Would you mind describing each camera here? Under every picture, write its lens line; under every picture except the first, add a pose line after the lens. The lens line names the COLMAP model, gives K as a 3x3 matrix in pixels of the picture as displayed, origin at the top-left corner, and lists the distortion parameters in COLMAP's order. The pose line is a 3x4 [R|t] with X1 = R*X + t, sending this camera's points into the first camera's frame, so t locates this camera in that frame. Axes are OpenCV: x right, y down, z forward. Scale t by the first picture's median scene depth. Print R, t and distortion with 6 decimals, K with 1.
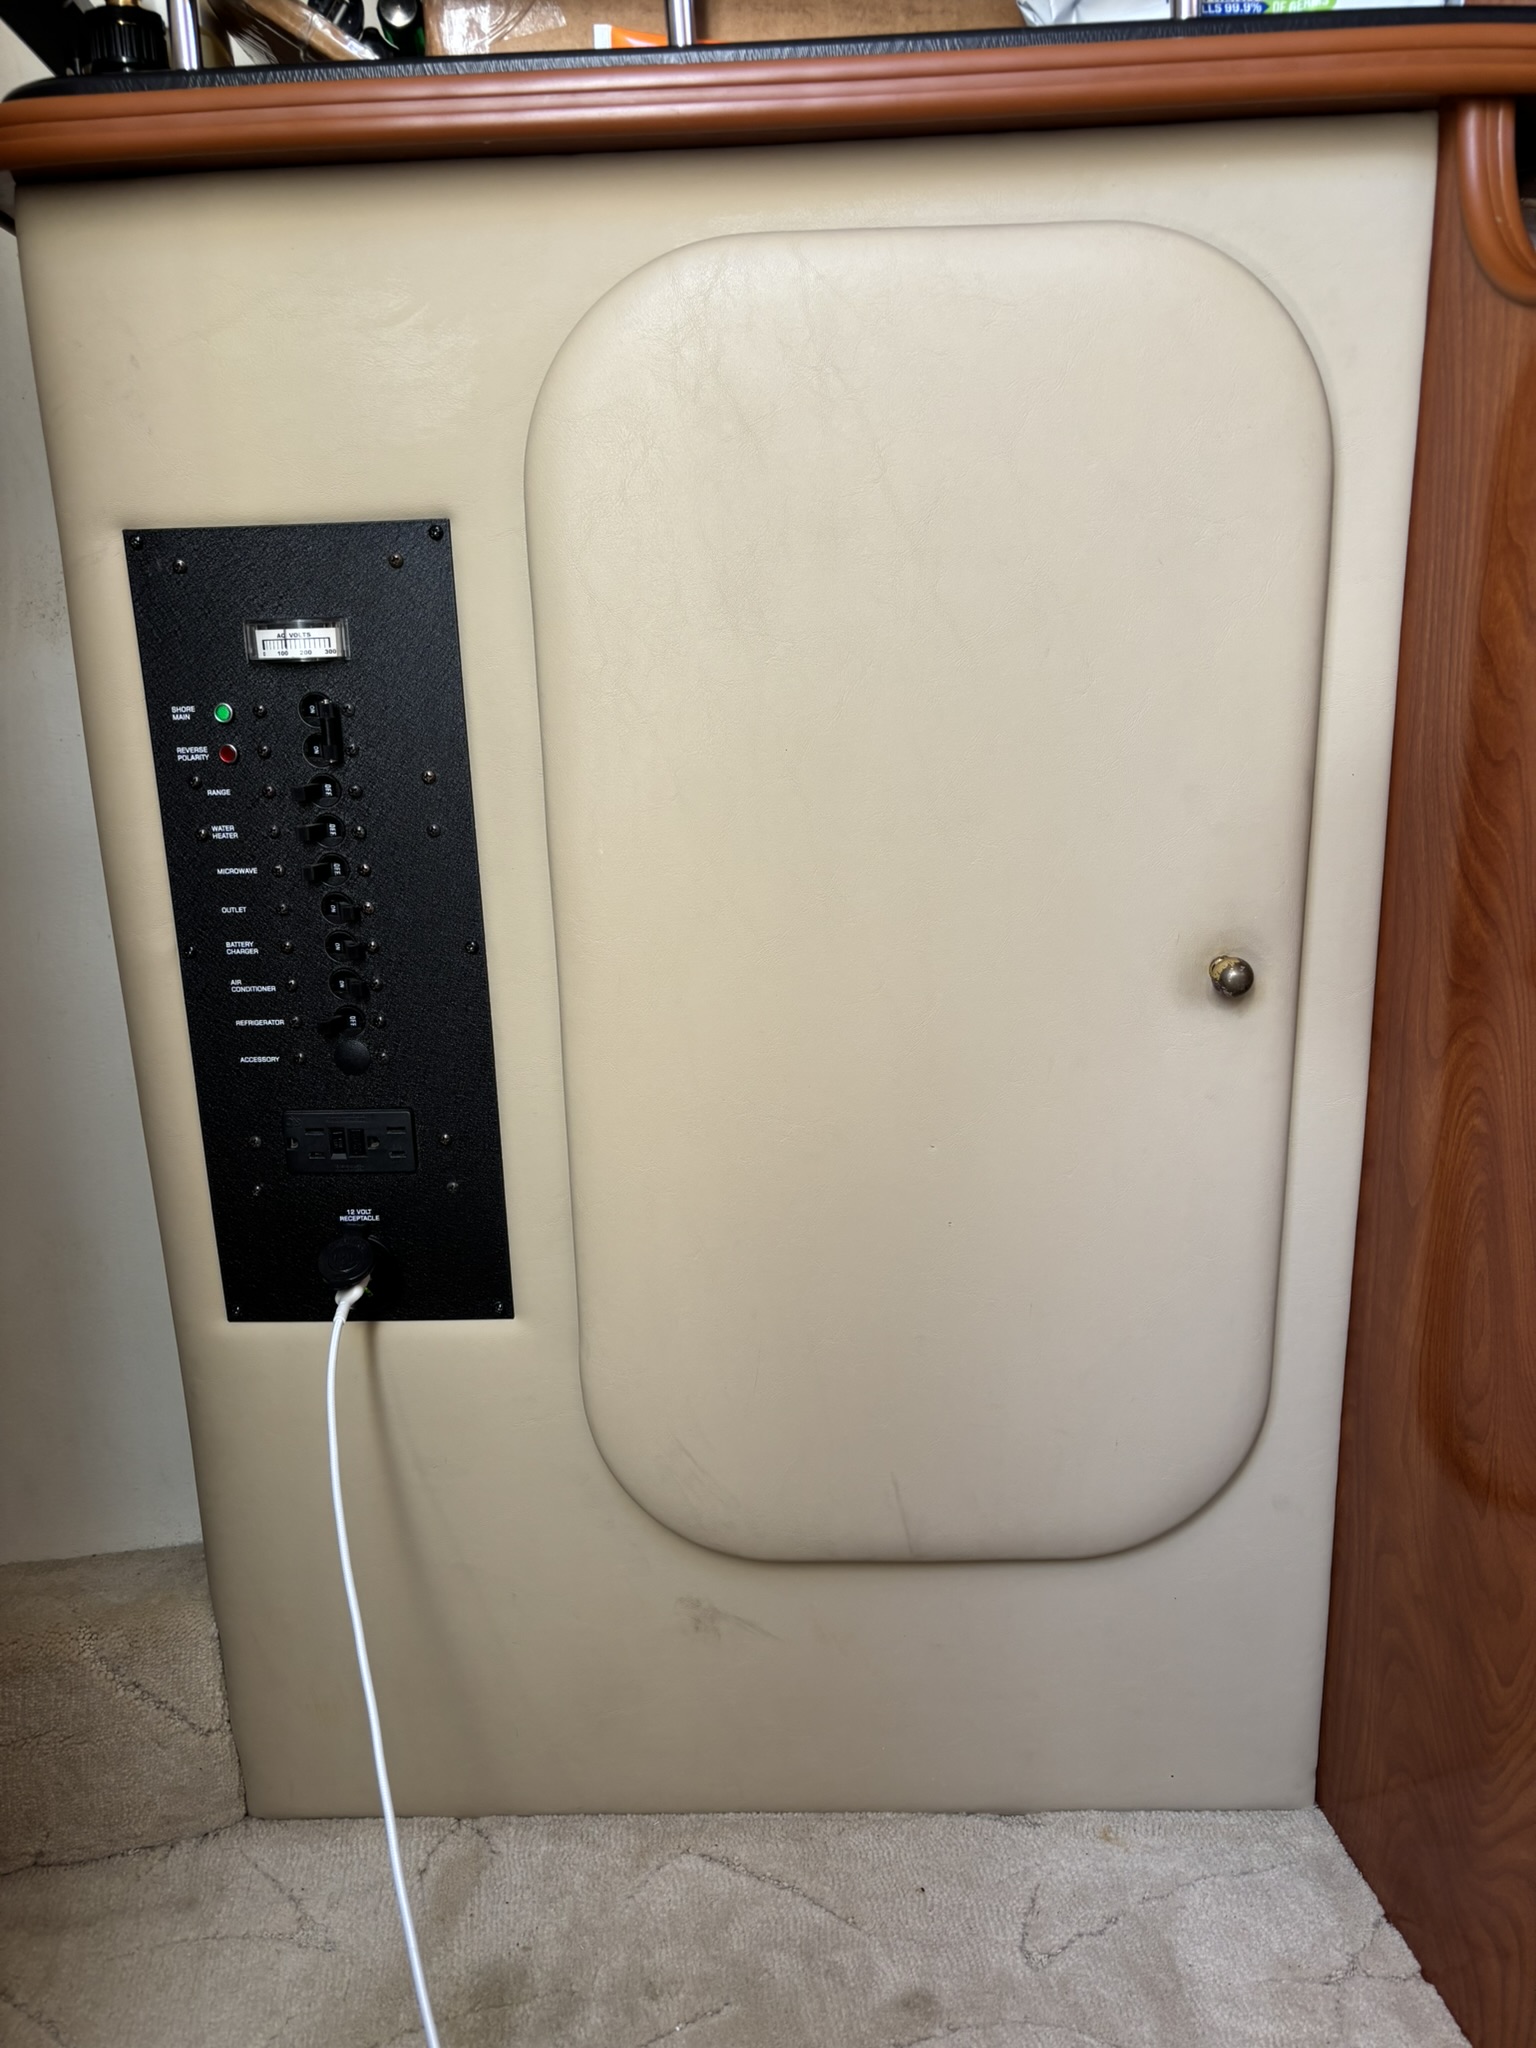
lens RADIAL K [[1546.8, 0, 764.8], [0, 1546.8, 1032.4], [0, 0, 1]] dist [0.046343, -0.057967]
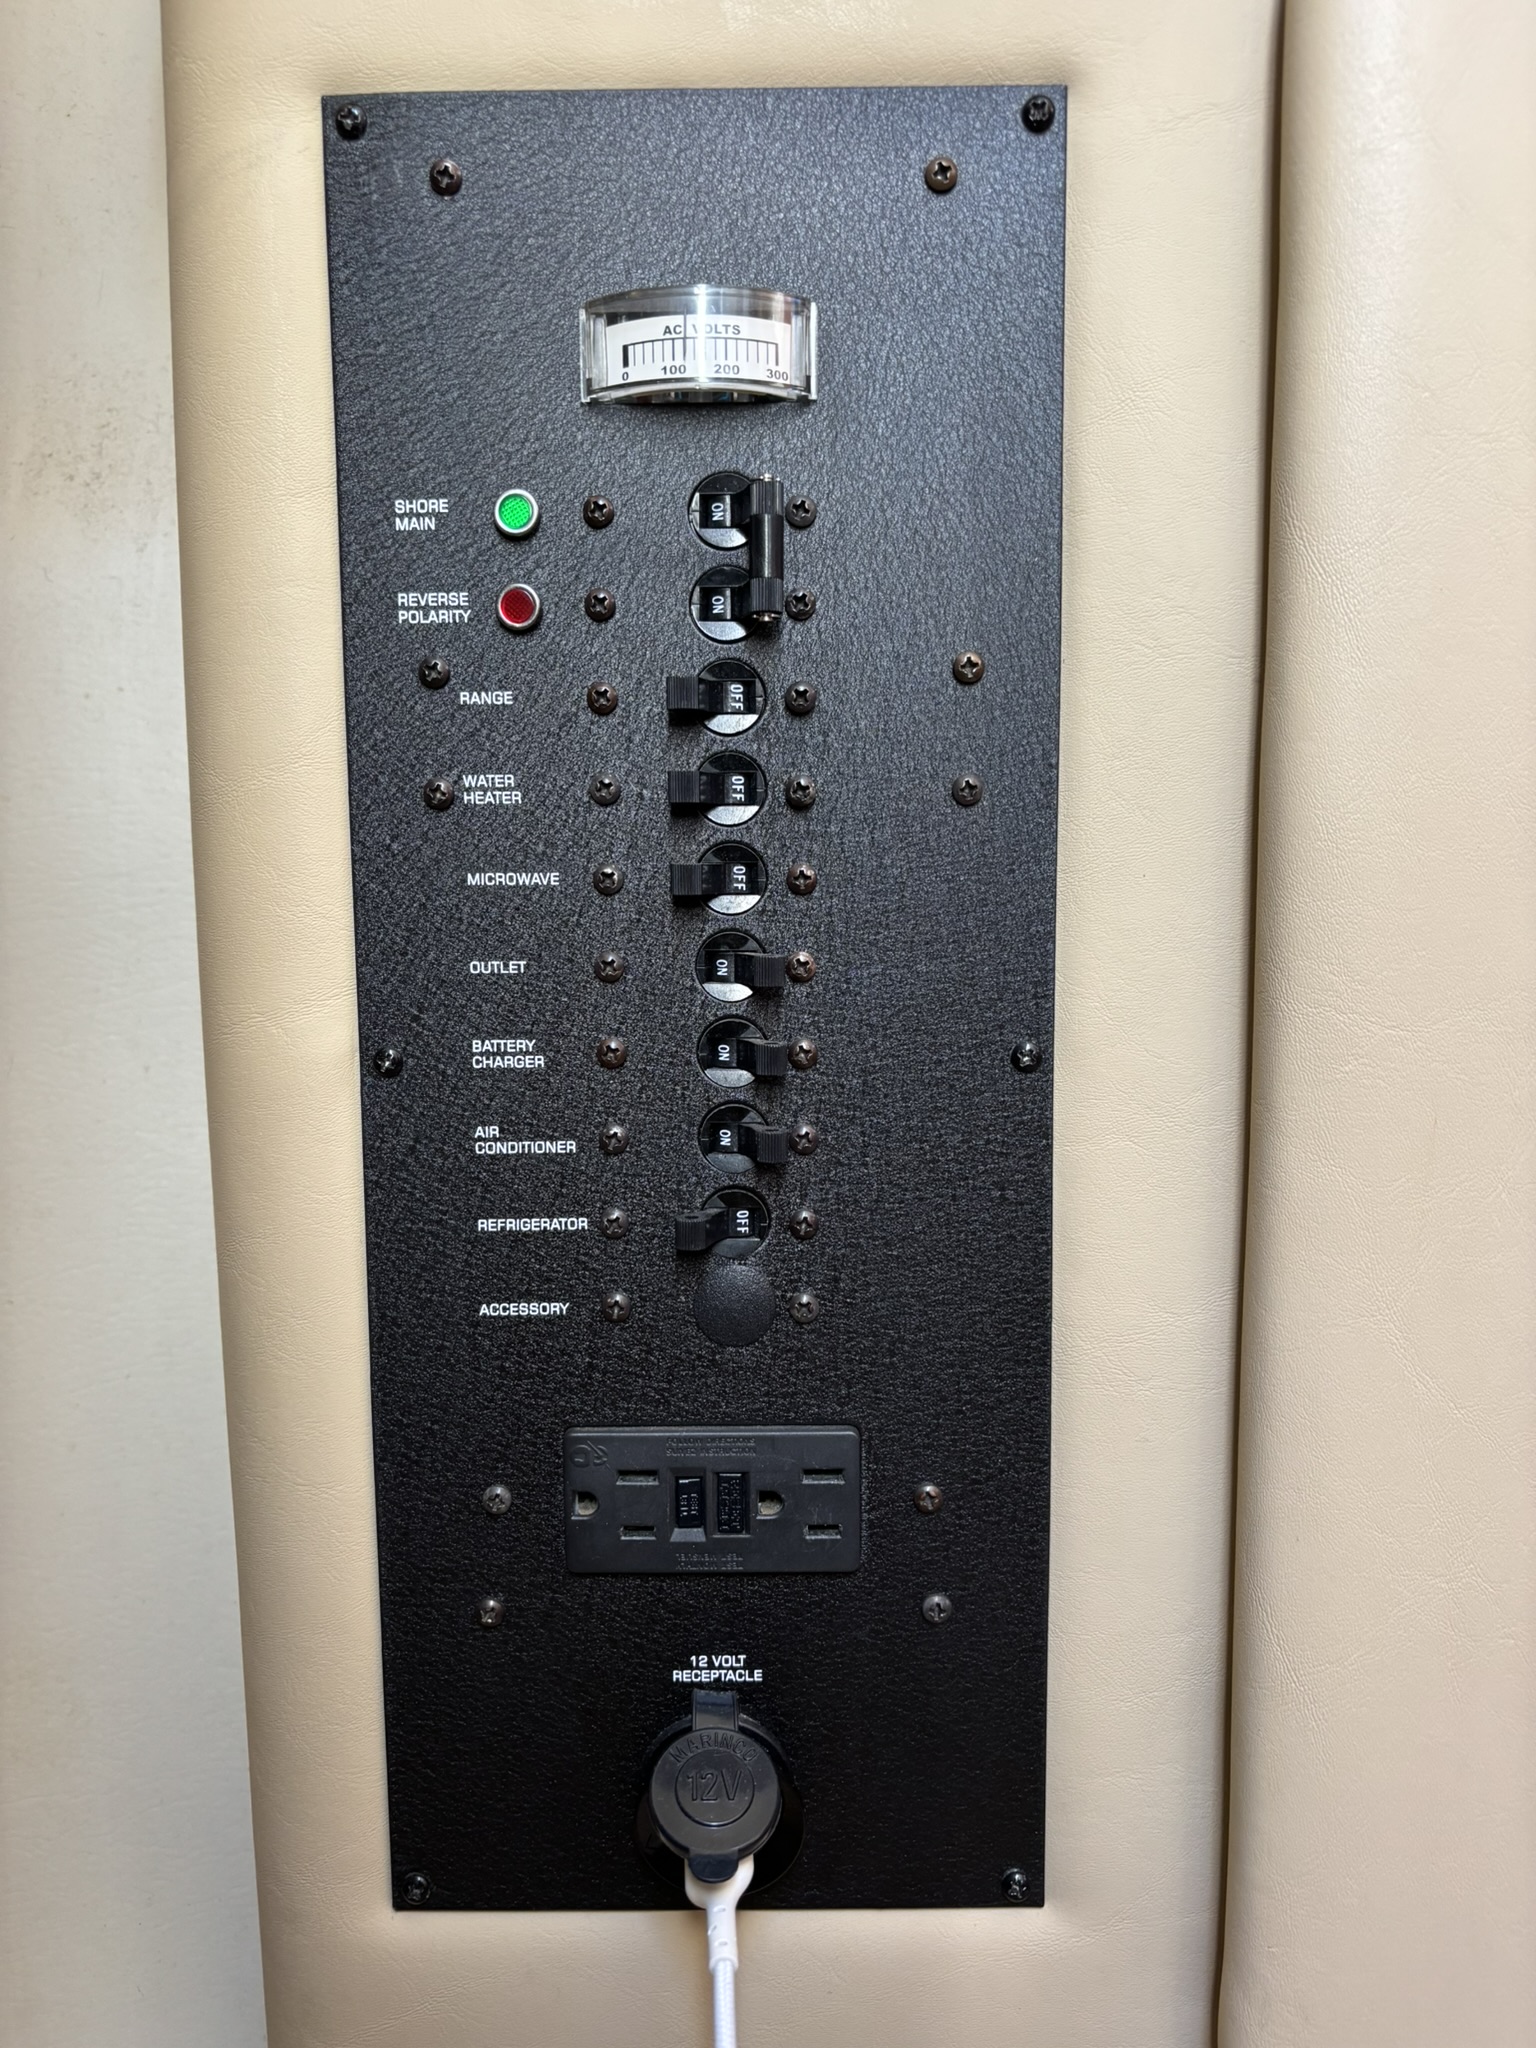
lens RADIAL K [[1546.8, 0, 776.2], [0, 1546.8, 1020.9], [0, 0, 1]] dist [0.046343, -0.057967]
pose [[0.998794, 0.016537, 0.046237, -0.279924], [-0.009717, 0.989528, -0.144015, -0.001006], [-0.048135, 0.143392, 0.988495, 0.558270]]
